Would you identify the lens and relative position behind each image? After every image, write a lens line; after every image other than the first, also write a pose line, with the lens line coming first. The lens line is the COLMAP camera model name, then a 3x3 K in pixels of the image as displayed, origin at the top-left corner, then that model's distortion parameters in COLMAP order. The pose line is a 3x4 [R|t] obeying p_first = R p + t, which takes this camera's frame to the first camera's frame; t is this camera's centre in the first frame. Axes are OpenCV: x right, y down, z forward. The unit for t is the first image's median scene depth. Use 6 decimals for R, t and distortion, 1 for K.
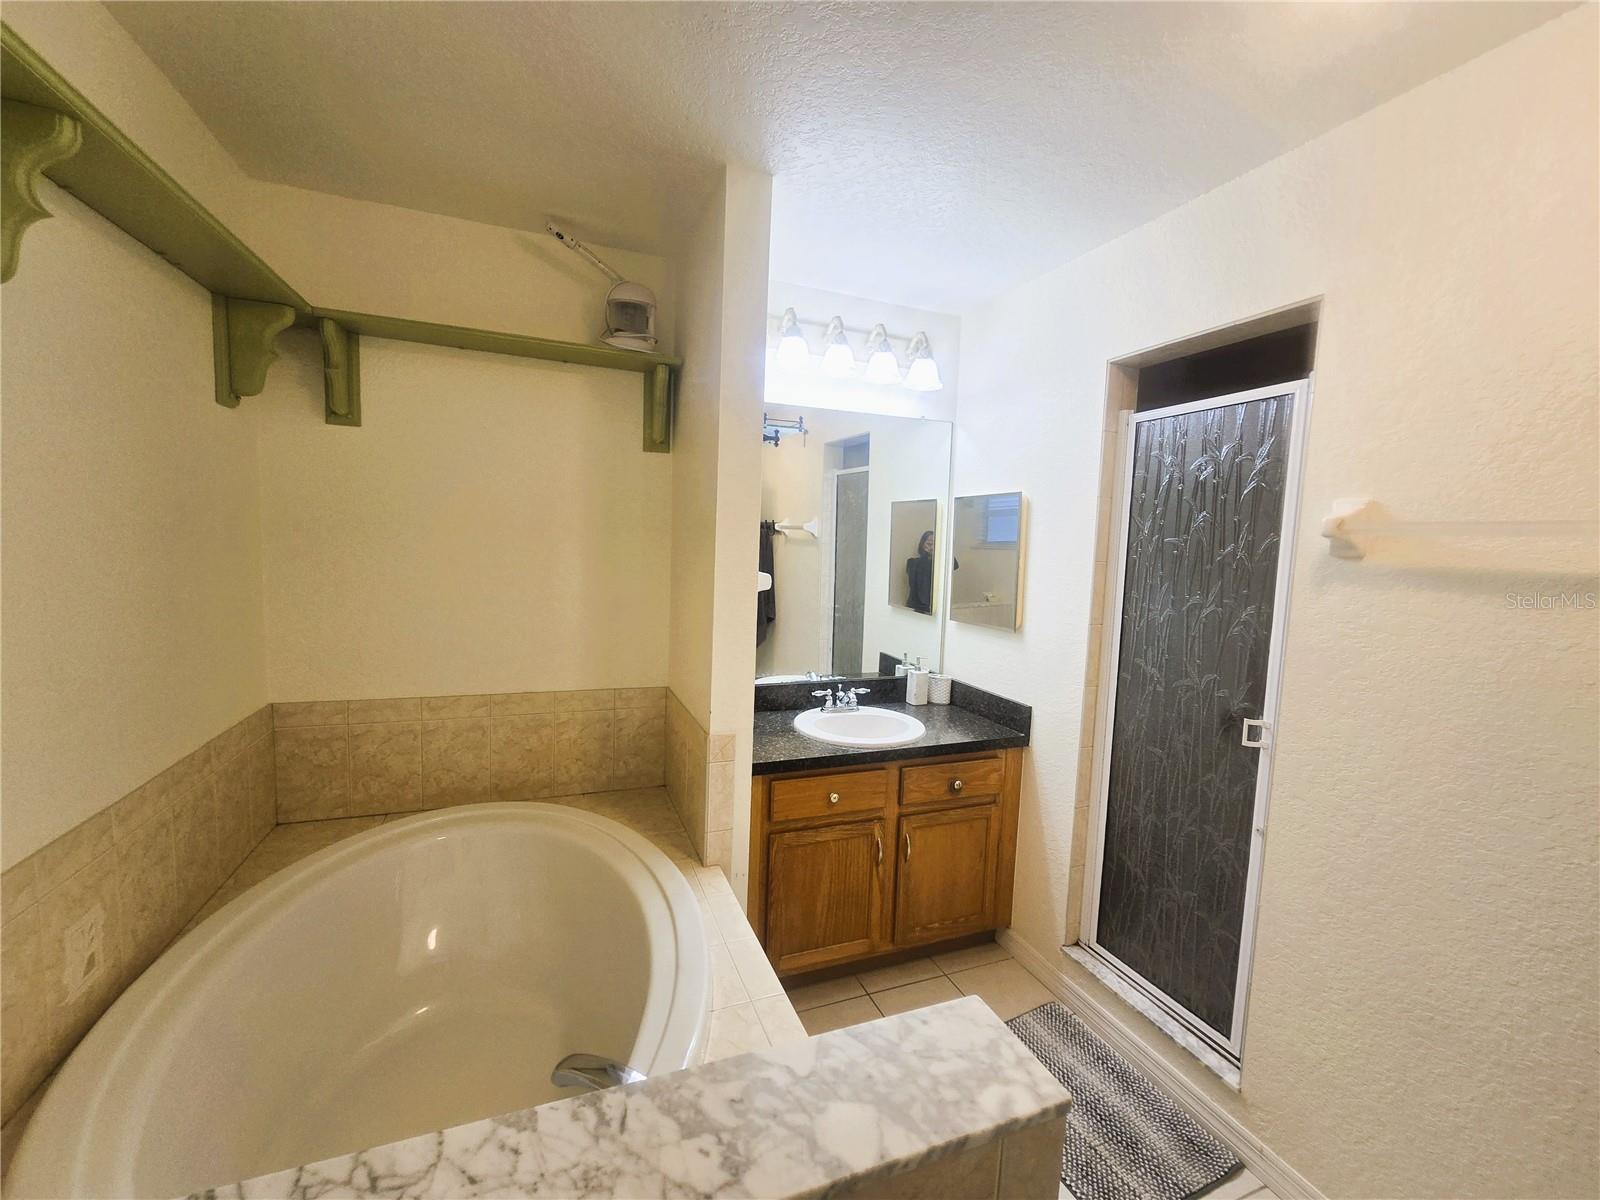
lens RADIAL K [[659.6, 0, 802.7], [0, 659.6, 600.9], [0, 0, 1]] dist [-0.003382, -0.000100]
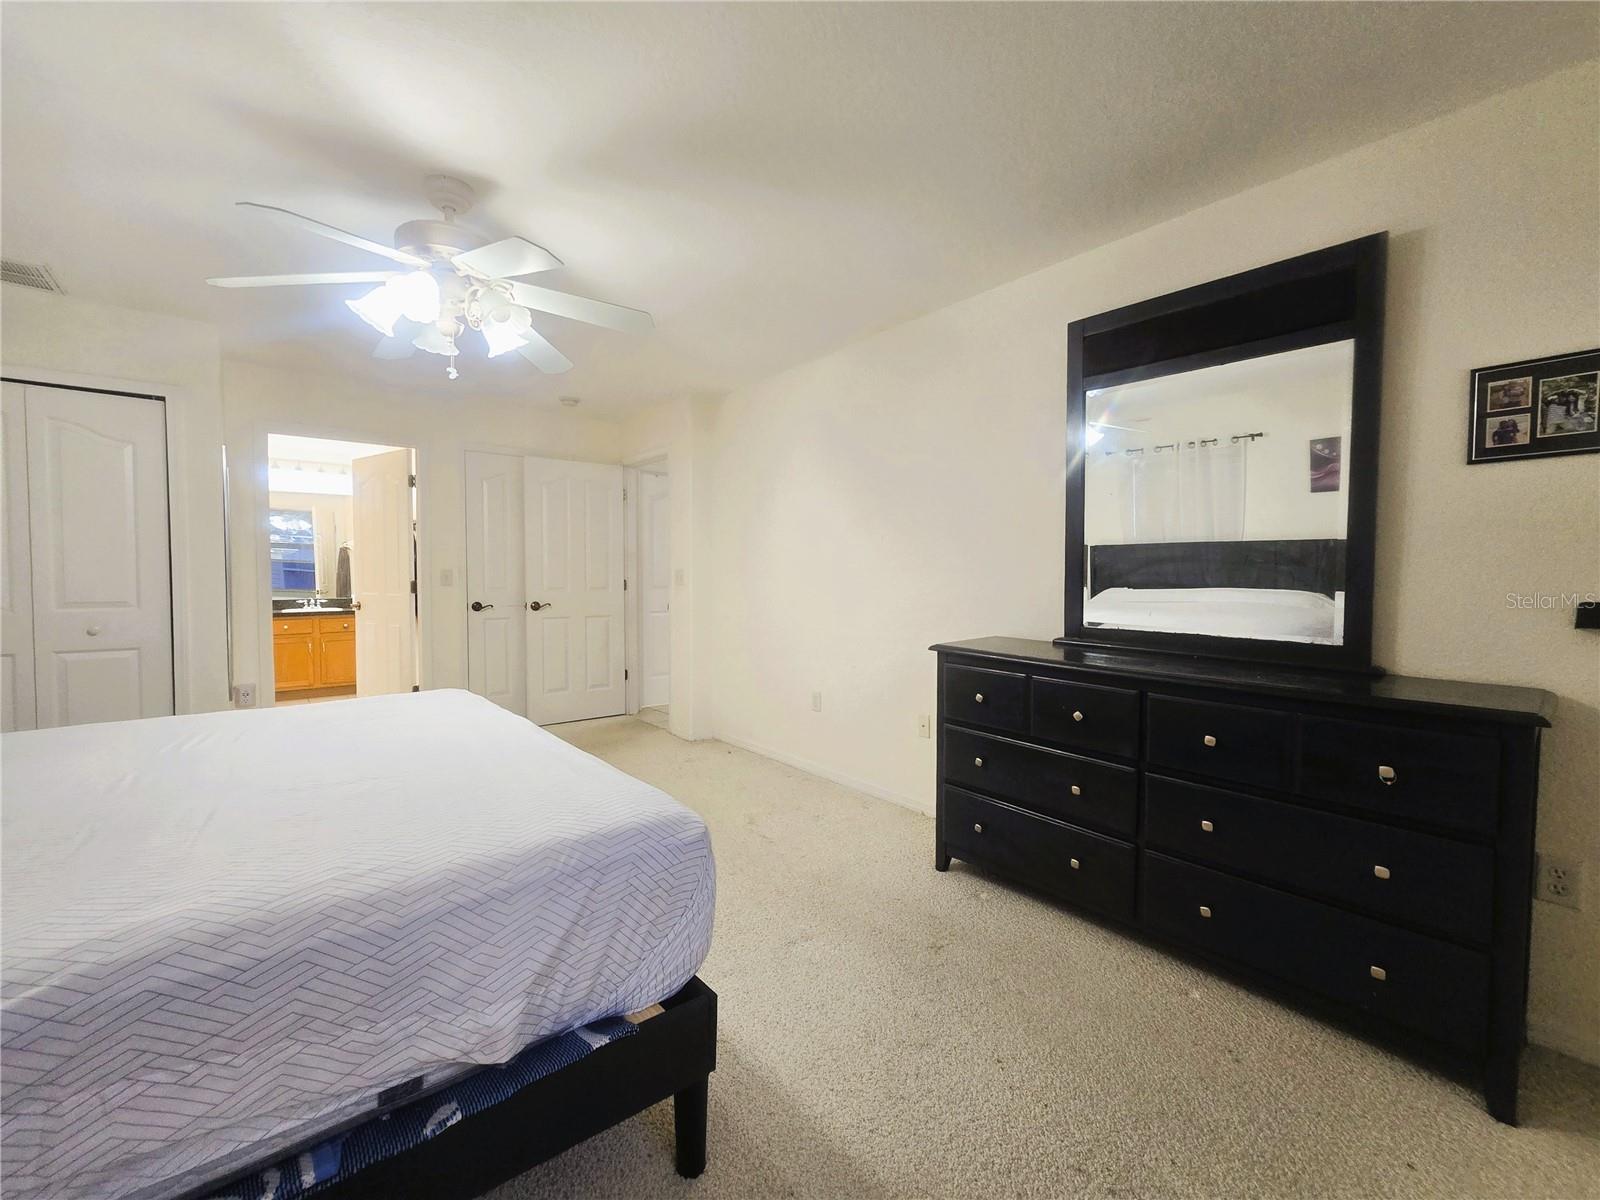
lens RADIAL K [[656.5, 0, 801.9], [0, 656.5, 598.2], [0, 0, 1]] dist [-0.003538, 0.000437]
pose [[0.949049, -0.046005, 0.311753, 1.354777], [0.063961, 0.996816, -0.047613, 0.465142], [-0.308570, 0.065127, 0.948969, -2.553343]]
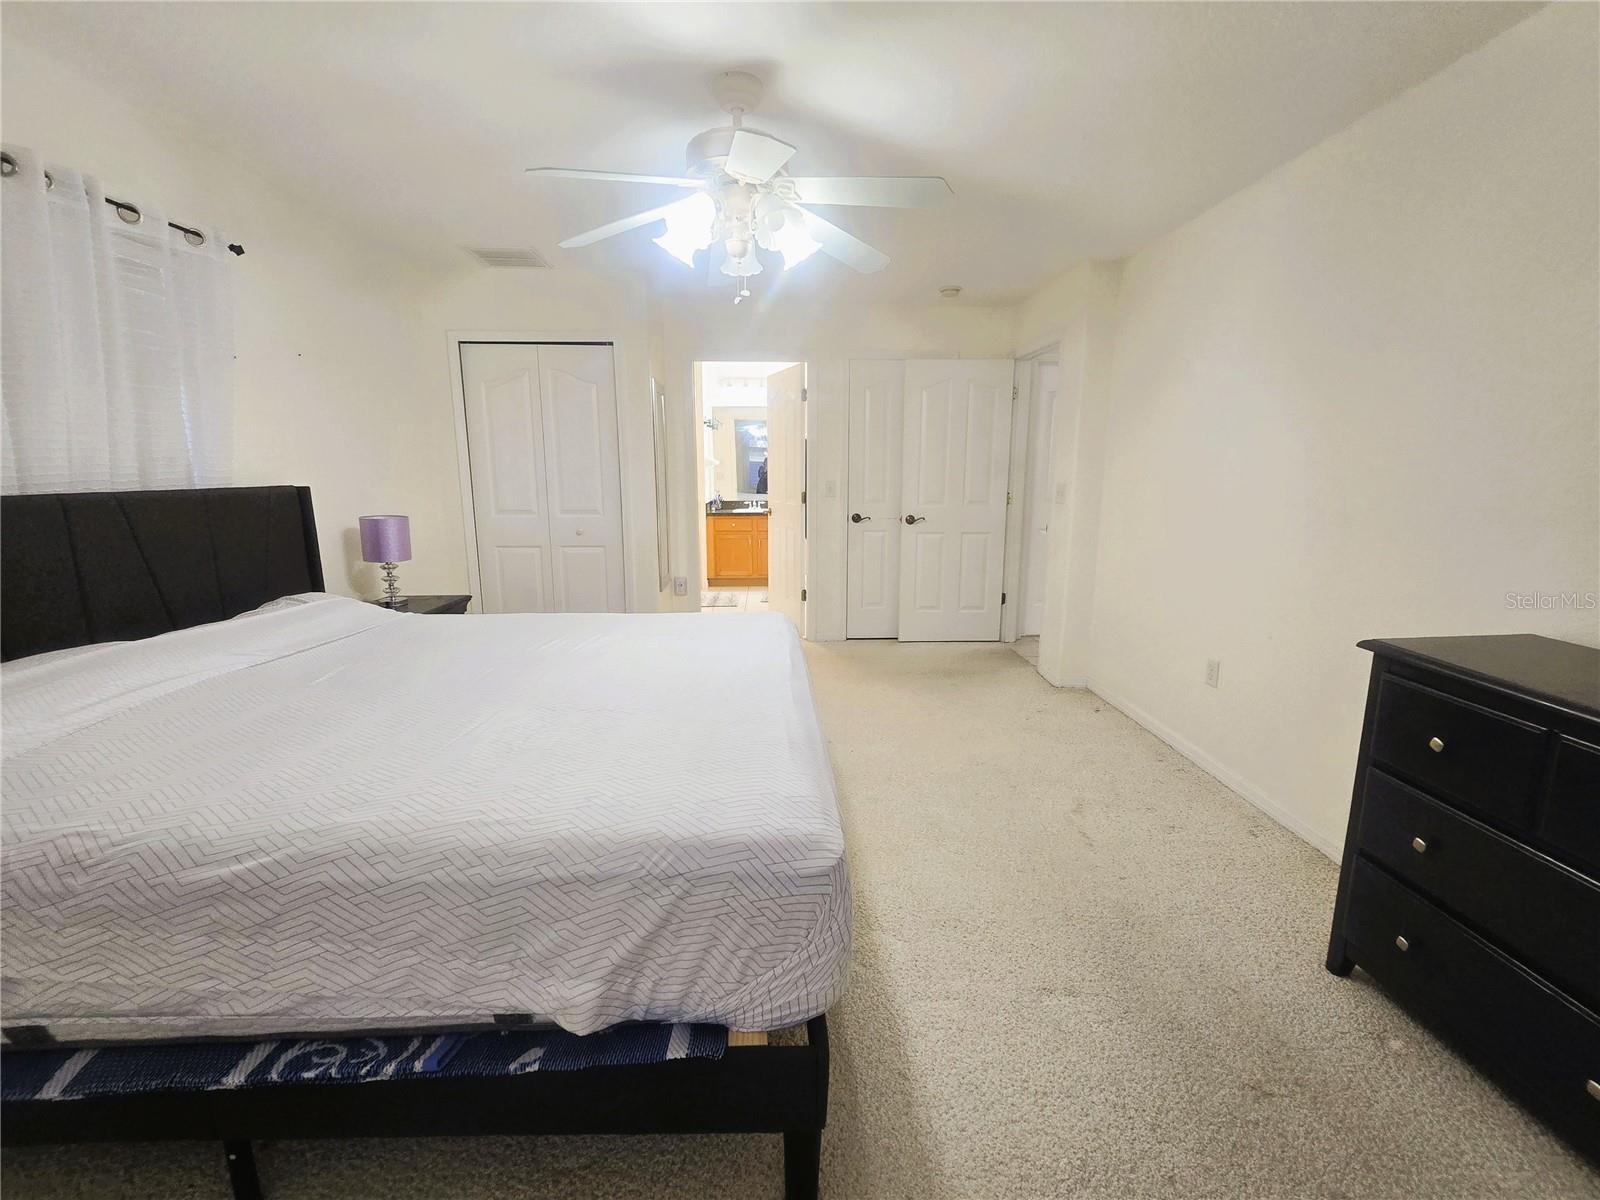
lens RADIAL K [[689.7, 0, 807.2], [0, 689.7, 597.2], [0, 0, 1]] dist [-0.001156, -0.000308]
pose [[0.948532, 0.026360, -0.315583, 1.611770], [-0.001083, 0.996794, 0.080006, 0.394384], [0.316680, -0.075547, 0.945519, -2.409979]]
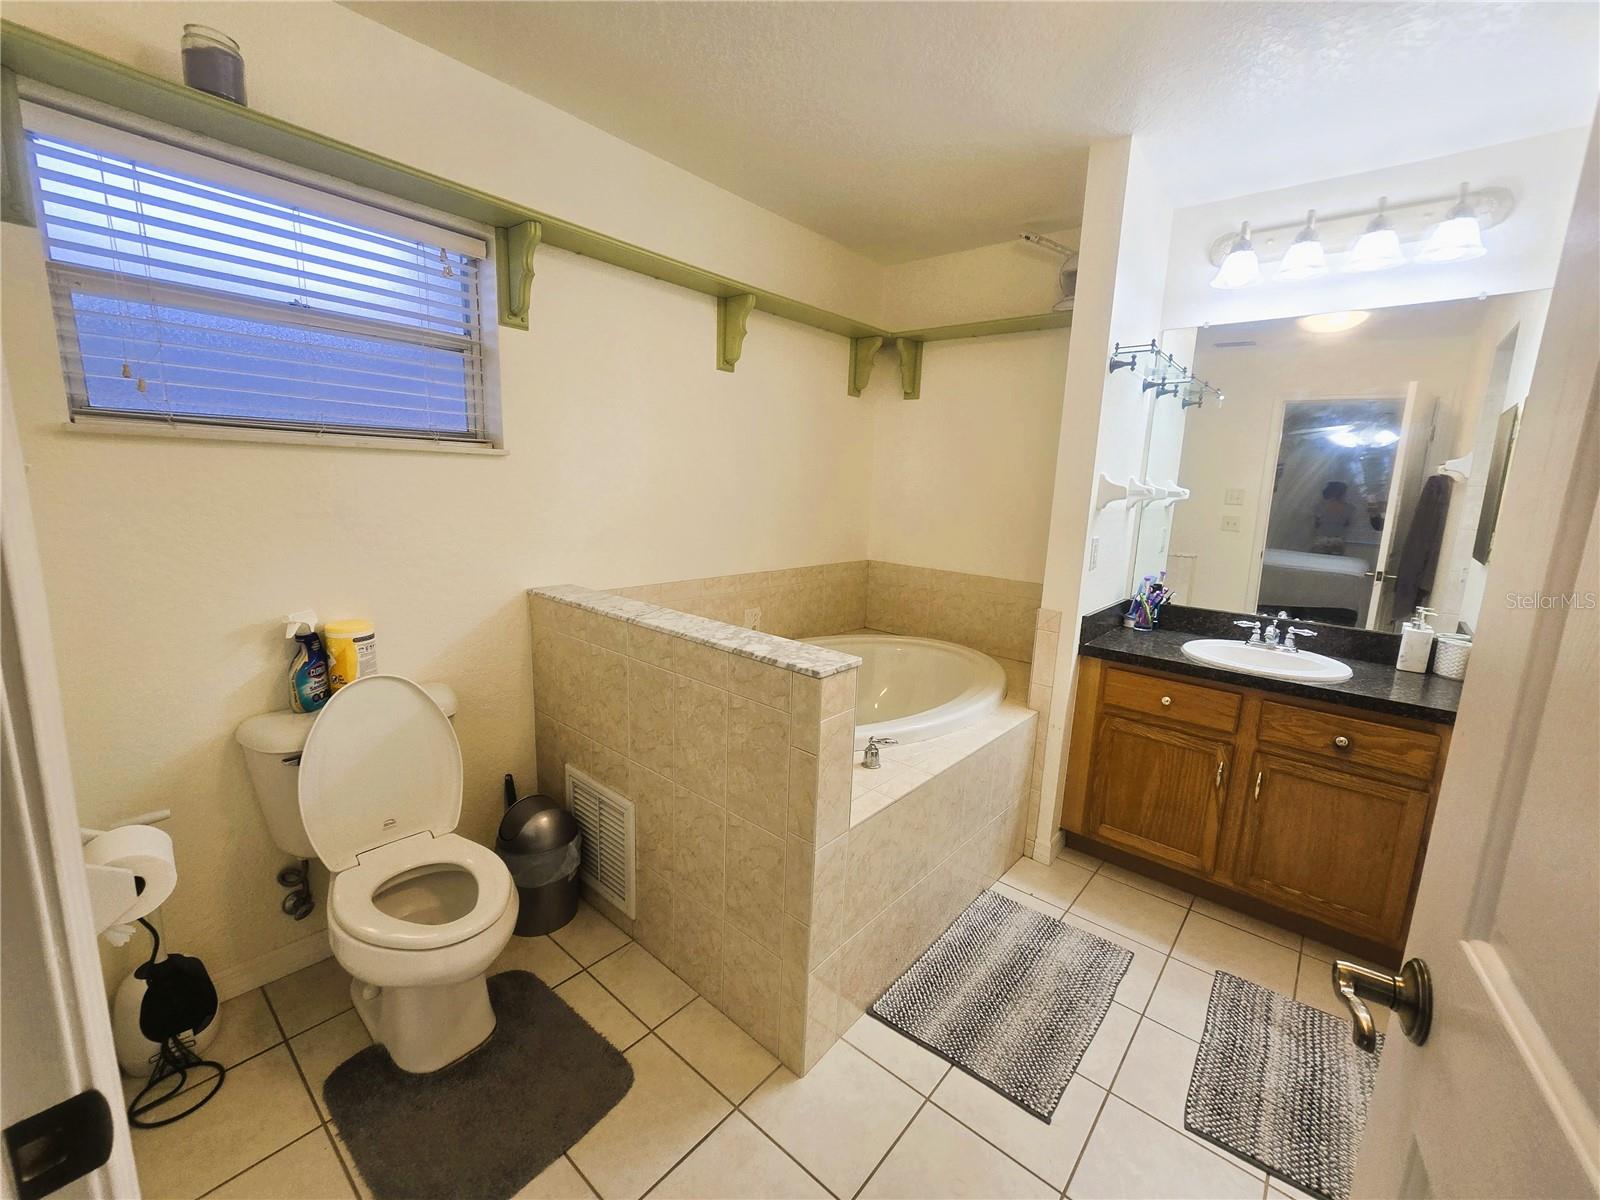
lens RADIAL K [[656.5, 0, 801.9], [0, 656.5, 598.2], [0, 0, 1]] dist [-0.003538, 0.000437]
pose [[0.469129, 0.138588, -0.872187, 0.678358], [-0.109227, 0.989132, 0.098420, 0.098303], [0.876349, 0.049095, 0.479169, -0.024997]]
